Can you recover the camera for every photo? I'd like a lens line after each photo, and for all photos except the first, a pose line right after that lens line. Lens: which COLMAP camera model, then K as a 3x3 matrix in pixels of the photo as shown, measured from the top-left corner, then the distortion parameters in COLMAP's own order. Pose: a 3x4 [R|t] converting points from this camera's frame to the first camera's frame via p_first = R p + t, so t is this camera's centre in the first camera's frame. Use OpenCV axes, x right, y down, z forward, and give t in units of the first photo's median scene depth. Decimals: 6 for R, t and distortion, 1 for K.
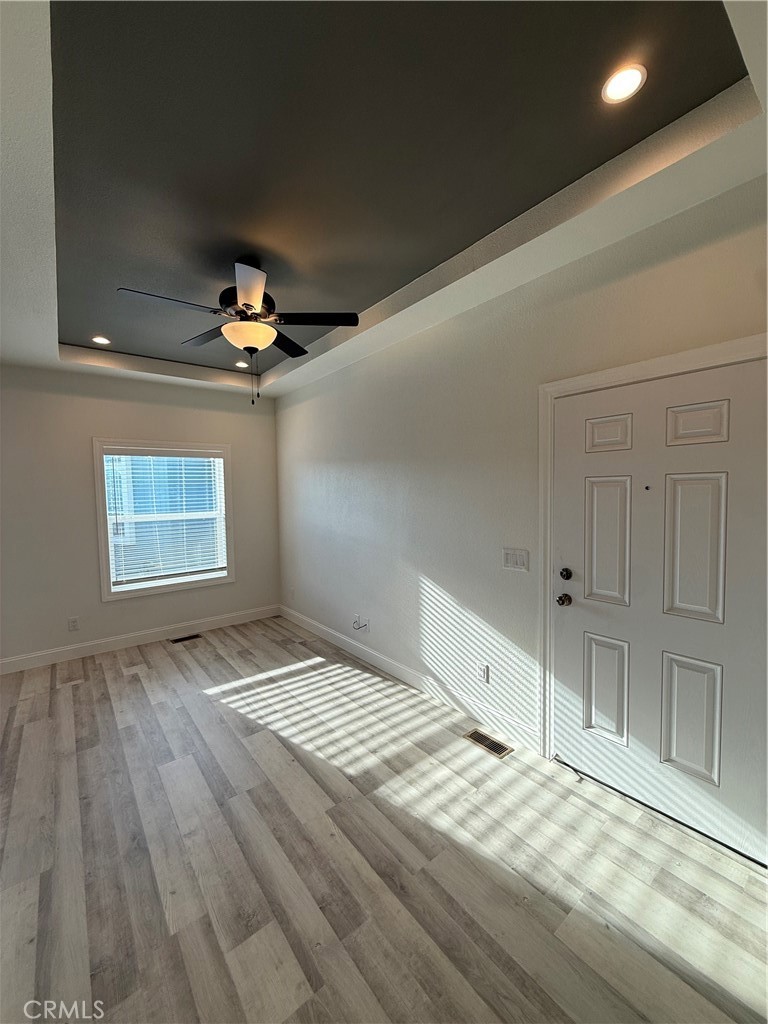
lens RADIAL K [[410.3, 0, 384.0], [0, 410.3, 512.0], [0, 0, 1]] dist [-0.002420, 0.000888]
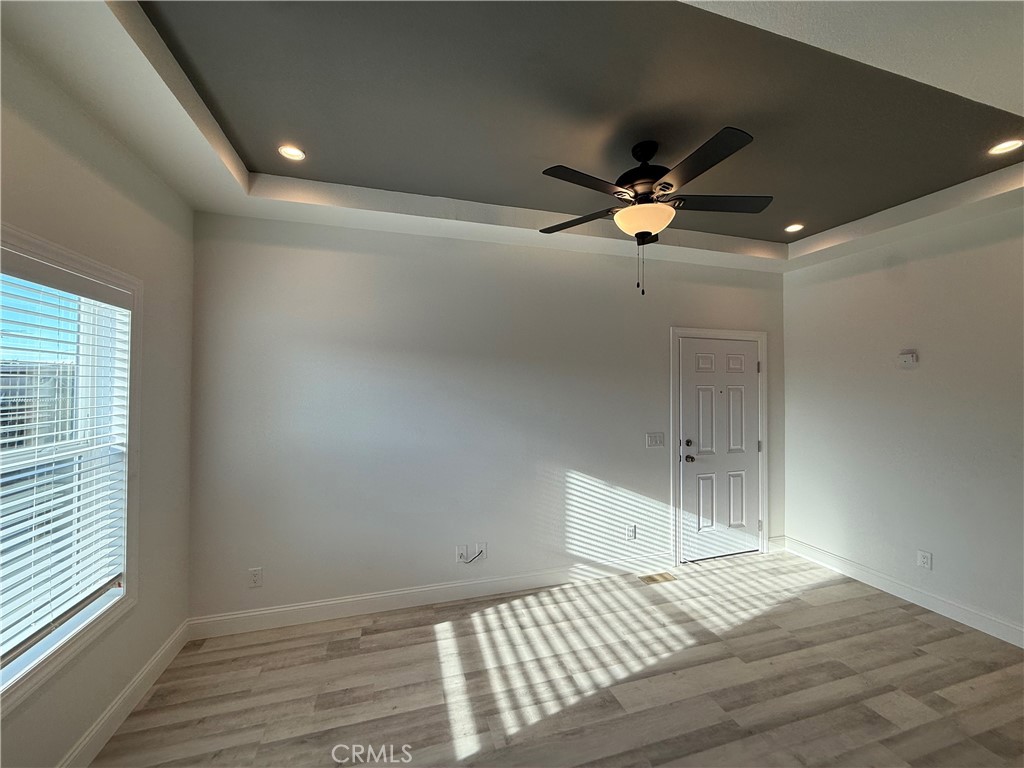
lens RADIAL K [[410.3, 0, 514.2], [0, 410.3, 381.7], [0, 0, 1]] dist [-0.002420, 0.000888]
pose [[0.361721, 0.028977, 0.931836, -1.136165], [0.040976, 0.998057, -0.046943, -0.039927], [-0.931385, 0.055164, 0.359831, 0.864997]]
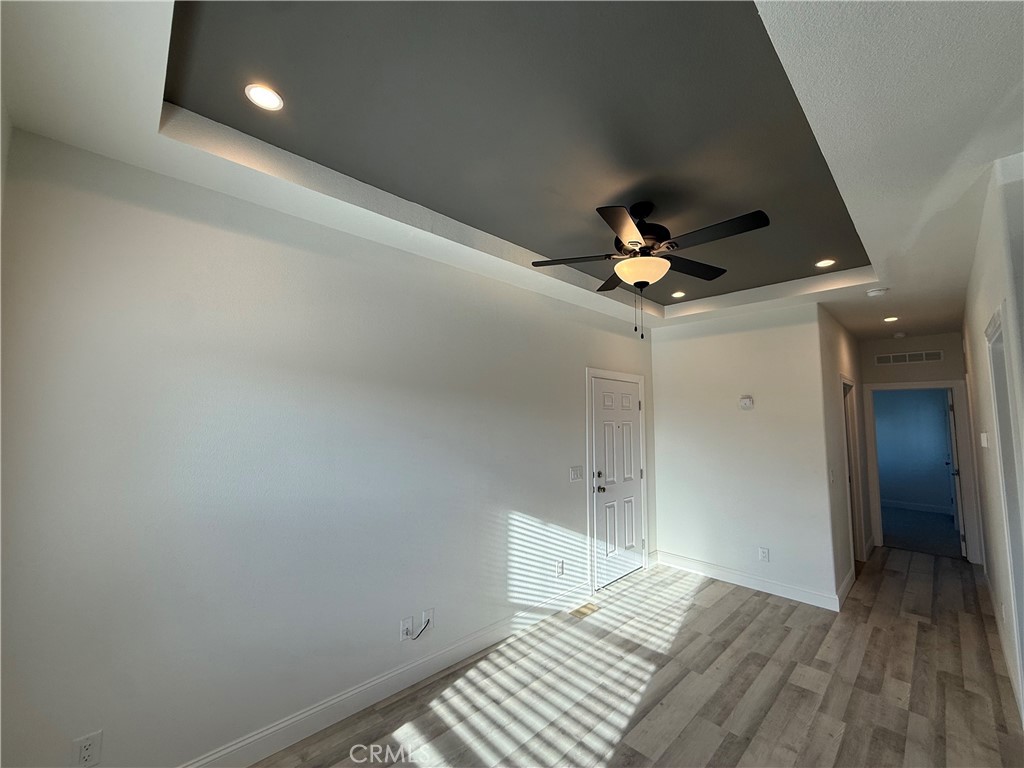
lens RADIAL K [[410.3, 0, 514.2], [0, 410.3, 381.7], [0, 0, 1]] dist [-0.002420, 0.000888]
pose [[-0.097817, 0.108175, 0.989308, -1.116860], [0.048821, 0.993400, -0.103795, -0.071738], [-0.994006, 0.038146, -0.102453, 1.274588]]
